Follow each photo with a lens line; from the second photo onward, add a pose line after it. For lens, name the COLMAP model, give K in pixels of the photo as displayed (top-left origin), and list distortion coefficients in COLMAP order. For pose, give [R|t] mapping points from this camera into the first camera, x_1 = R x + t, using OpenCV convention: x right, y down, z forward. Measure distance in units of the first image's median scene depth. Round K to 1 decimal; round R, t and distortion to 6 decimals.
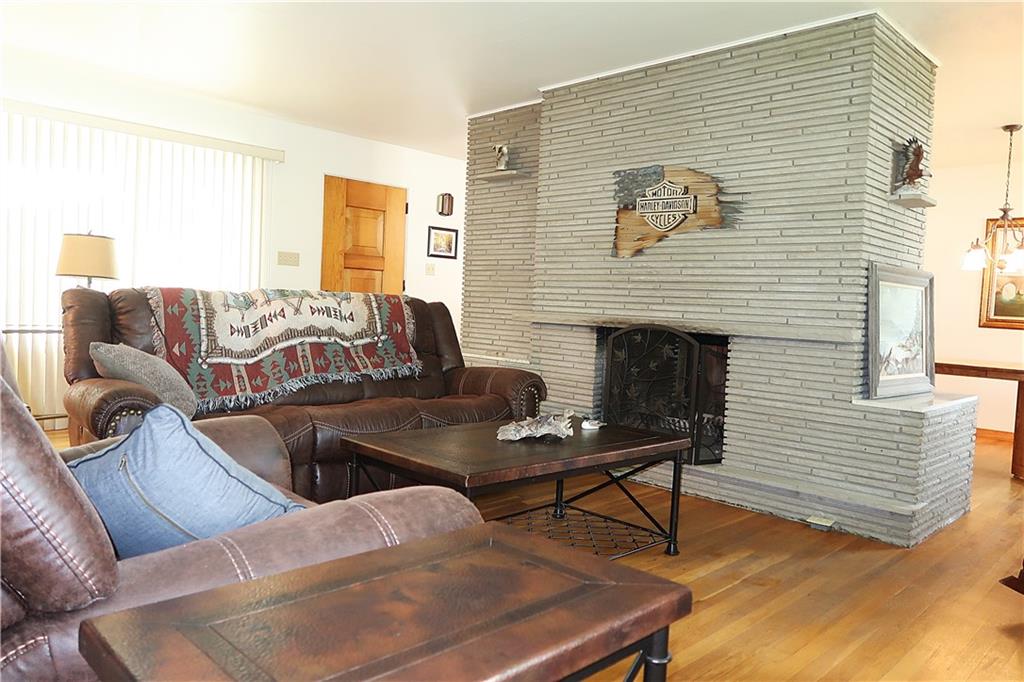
lens RADIAL K [[727.4, 0, 512.0], [0, 727.4, 341.0], [0, 0, 1]] dist [-0.016904, -0.000223]
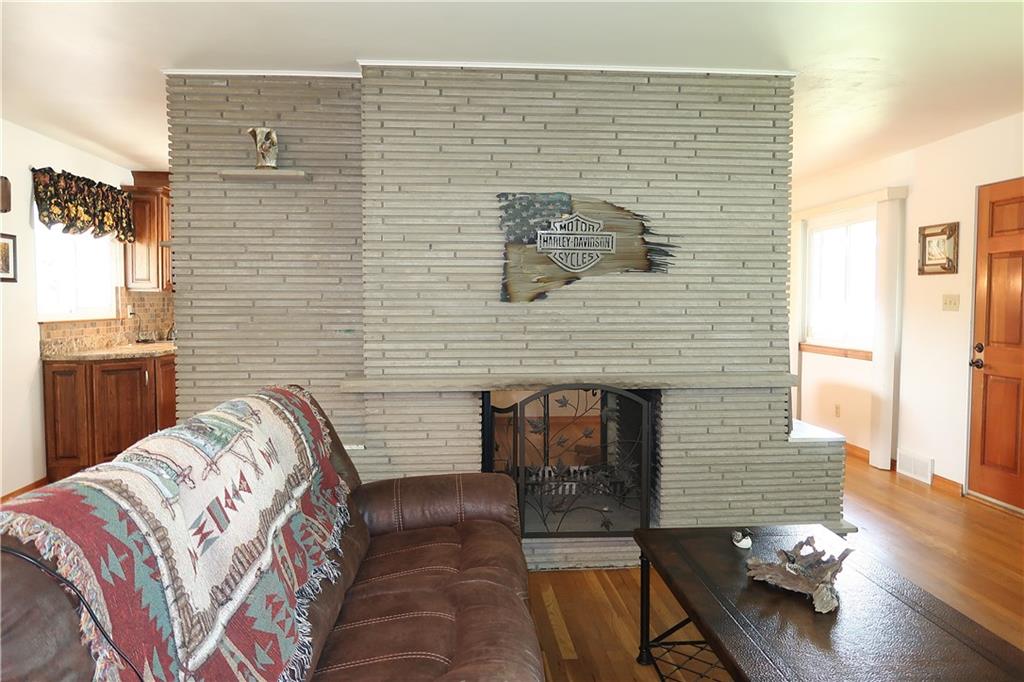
lens RADIAL K [[709.7, 0, 512.0], [0, 709.7, 341.0], [0, 0, 1]] dist [-0.019582, 0.000829]
pose [[0.647933, -0.089115, 0.756467, -0.482126], [0.068225, 0.995930, 0.058888, -0.127632], [-0.758636, 0.013454, 0.651376, 0.529023]]
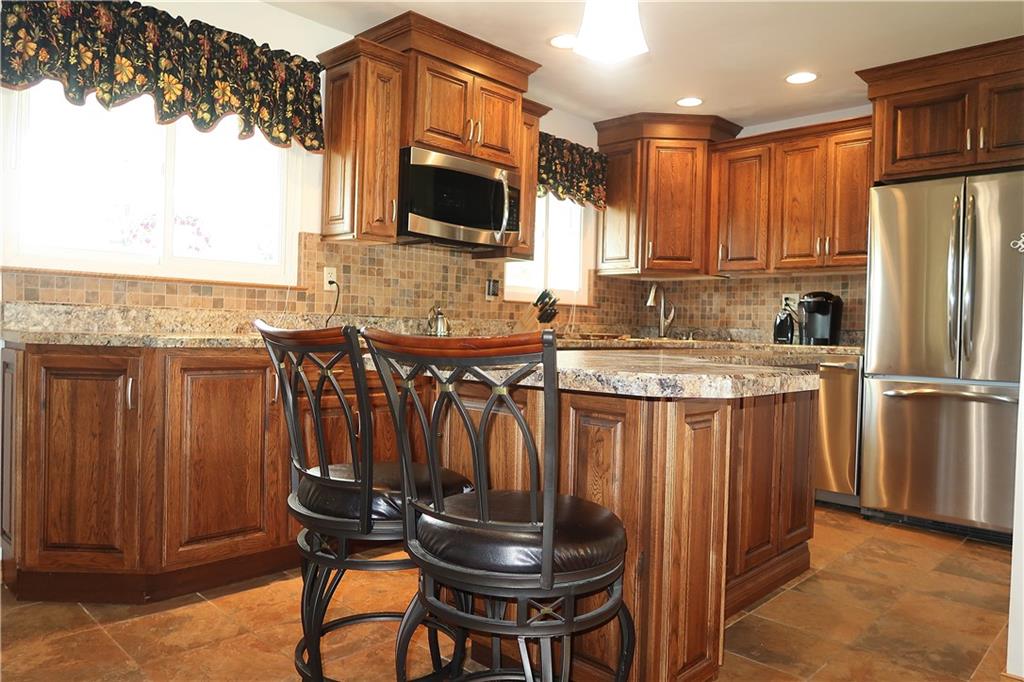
lens RADIAL K [[727.4, 0, 512.0], [0, 727.4, 341.0], [0, 0, 1]] dist [-0.016904, -0.000223]
pose [[0.999351, -0.021396, 0.028990, 0.335511], [0.022343, 0.999214, -0.032758, -0.047749], [-0.028266, 0.033384, 0.999043, 1.251462]]
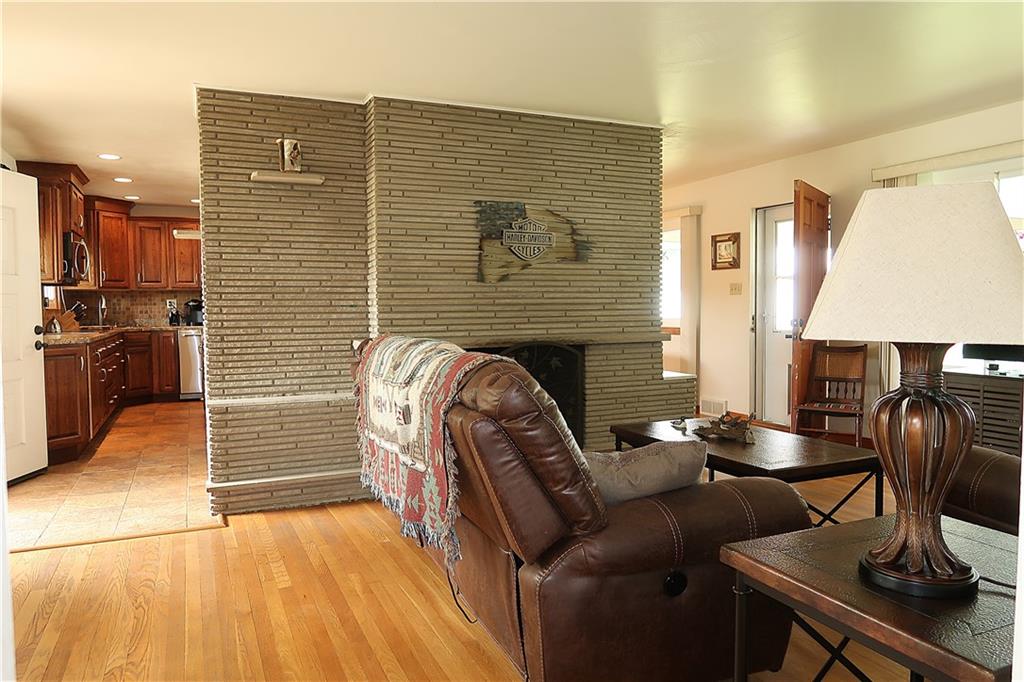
lens RADIAL K [[709.7, 0, 512.0], [0, 709.7, 341.0], [0, 0, 1]] dist [-0.019582, 0.000829]
pose [[0.353297, -0.094549, 0.930721, -0.884197], [0.072871, 0.994638, 0.073381, -0.110674], [-0.932669, 0.041897, 0.358293, 0.637274]]
